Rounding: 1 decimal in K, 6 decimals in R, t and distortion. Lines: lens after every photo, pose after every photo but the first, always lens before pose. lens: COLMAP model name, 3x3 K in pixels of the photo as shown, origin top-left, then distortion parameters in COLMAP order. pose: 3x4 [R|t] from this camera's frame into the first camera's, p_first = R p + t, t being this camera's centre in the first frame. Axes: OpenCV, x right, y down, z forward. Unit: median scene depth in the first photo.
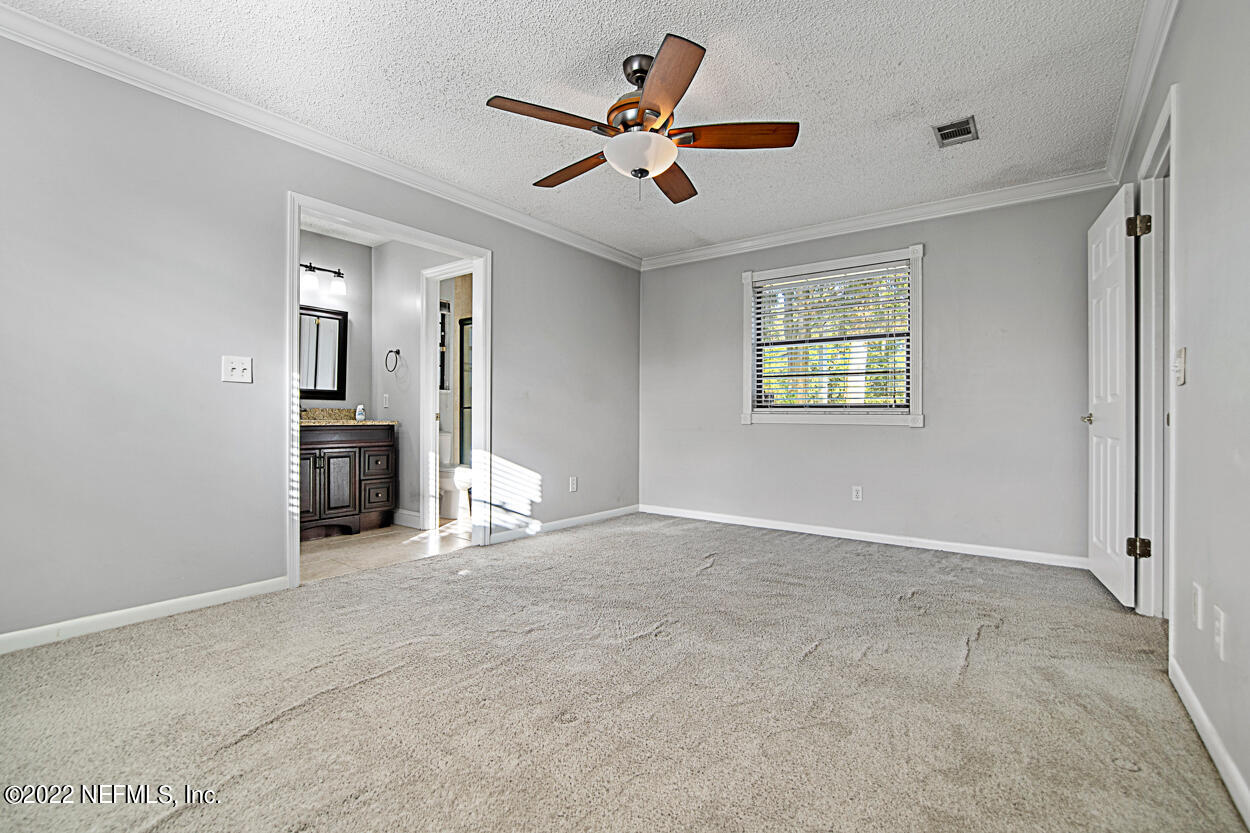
lens RADIAL K [[567.3, 0, 624.6], [0, 567.3, 421.9], [0, 0, 1]] dist [-0.048193, 0.015231]
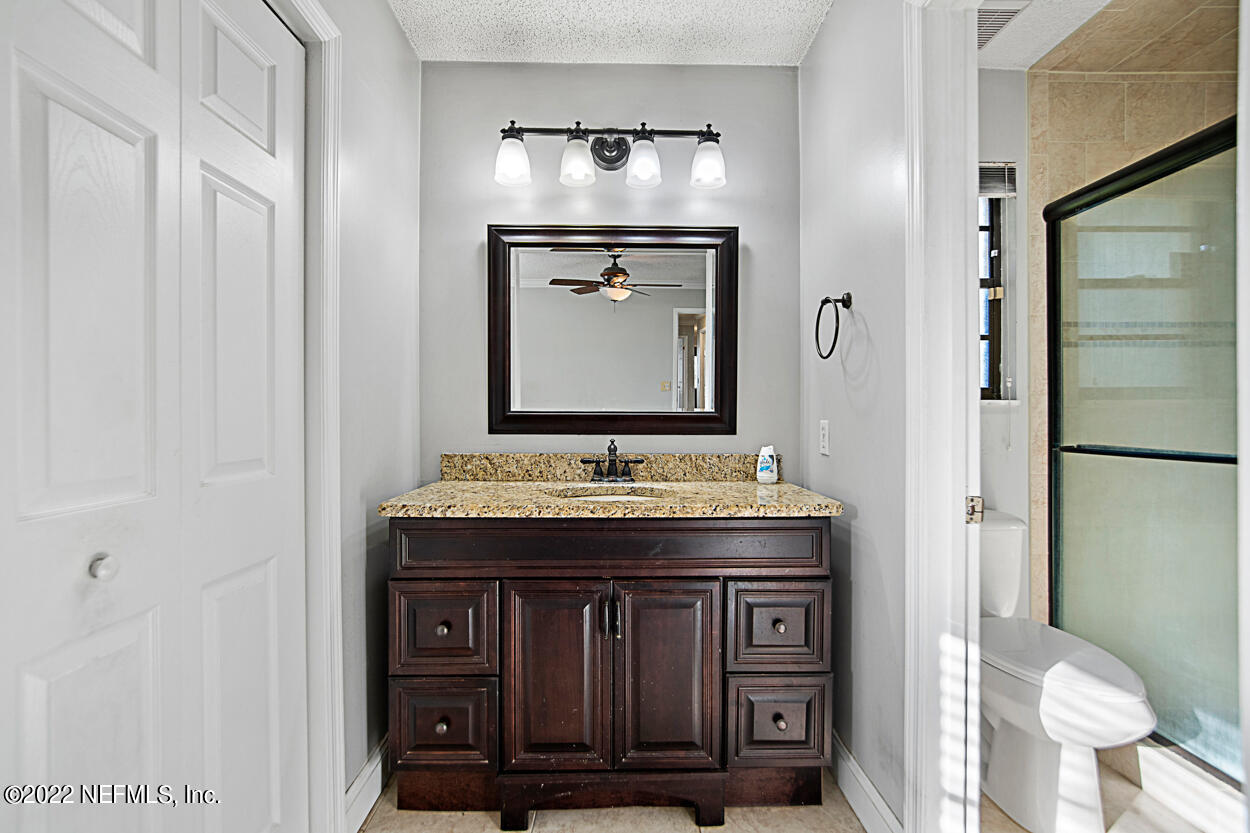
lens RADIAL K [[563.5, 0, 625.3], [0, 563.5, 412.0], [0, 0, 1]] dist [-0.015471, 0.000564]
pose [[0.625876, -0.006433, -0.779896, -0.214450], [-0.007711, 0.999866, -0.014435, -0.048635], [0.779885, 0.015049, 0.625742, 0.663443]]
